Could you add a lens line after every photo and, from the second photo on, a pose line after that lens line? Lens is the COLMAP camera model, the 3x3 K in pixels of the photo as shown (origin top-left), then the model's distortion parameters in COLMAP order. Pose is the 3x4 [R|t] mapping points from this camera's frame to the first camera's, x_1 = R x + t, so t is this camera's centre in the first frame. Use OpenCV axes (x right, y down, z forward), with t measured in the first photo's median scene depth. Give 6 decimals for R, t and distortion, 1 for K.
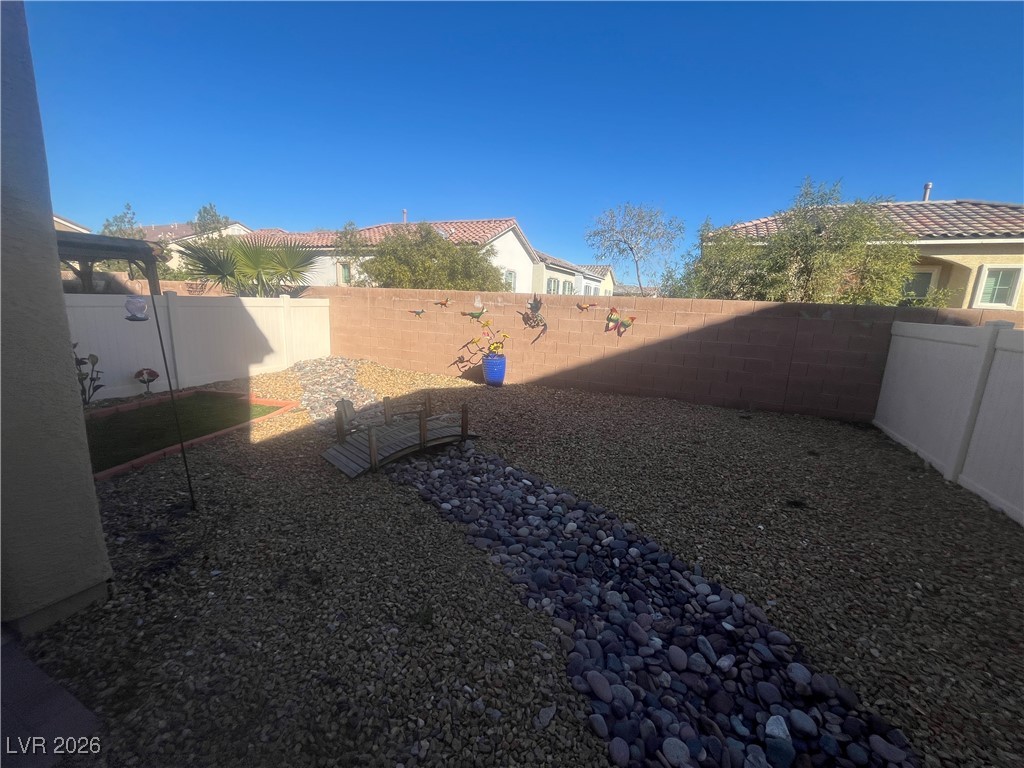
lens RADIAL K [[415.5, 0, 514.1], [0, 415.5, 383.5], [0, 0, 1]] dist [-0.003586, -0.000167]
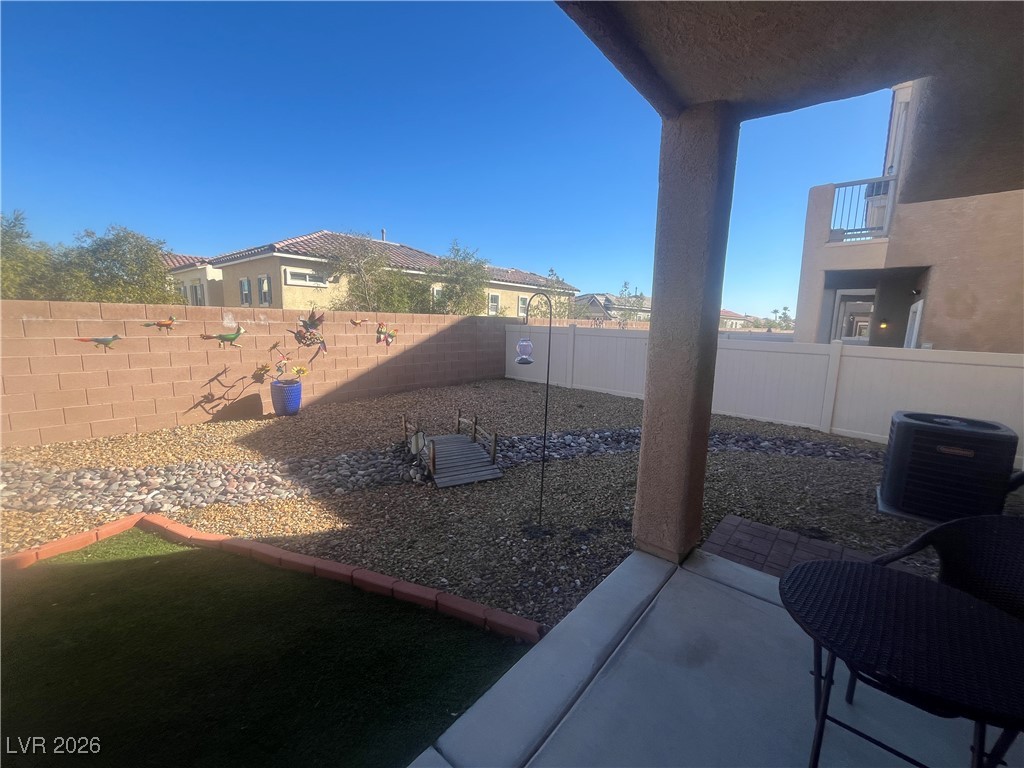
lens RADIAL K [[415.5, 0, 514.8], [0, 415.5, 383.0], [0, 0, 1]] dist [-0.003586, -0.000167]
pose [[0.284537, -0.177271, 0.942133, -0.964861], [0.175021, 0.975844, 0.130755, -0.124202], [-0.942553, 0.127689, 0.308689, 0.367439]]
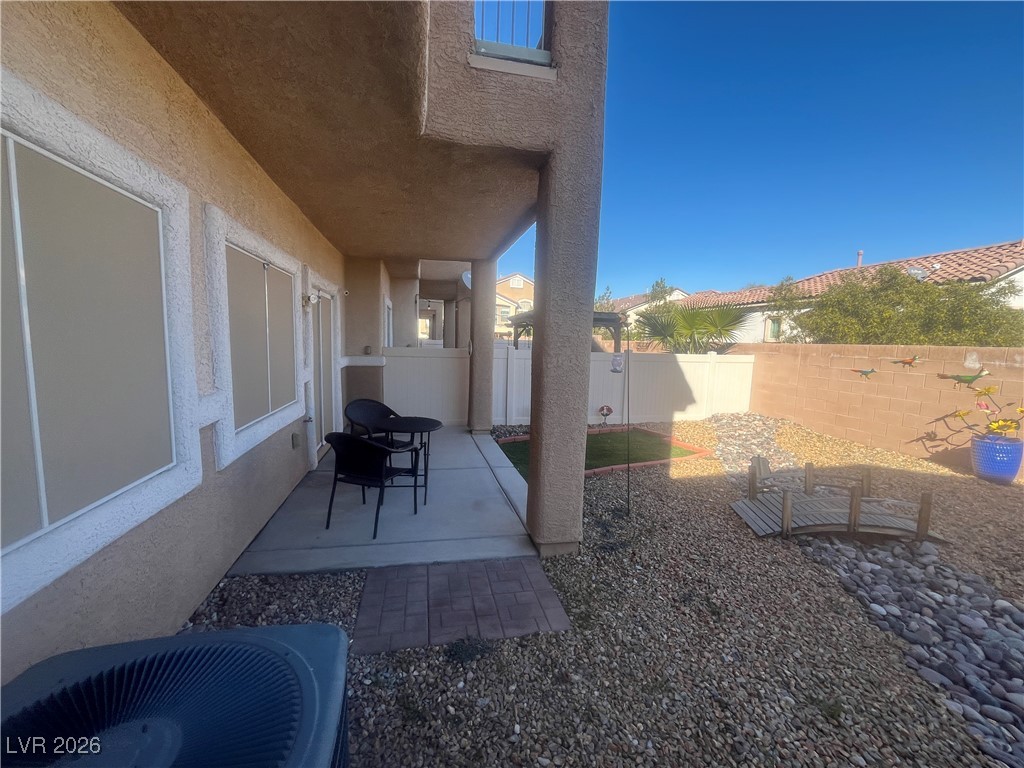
lens RADIAL K [[415.5, 0, 515.1], [0, 415.5, 384.2], [0, 0, 1]] dist [-0.003586, -0.000167]
pose [[0.599345, 0.060112, -0.798230, 0.018726], [-0.160835, 0.985885, -0.046518, 0.007008], [0.784167, 0.156264, 0.600553, -0.070623]]
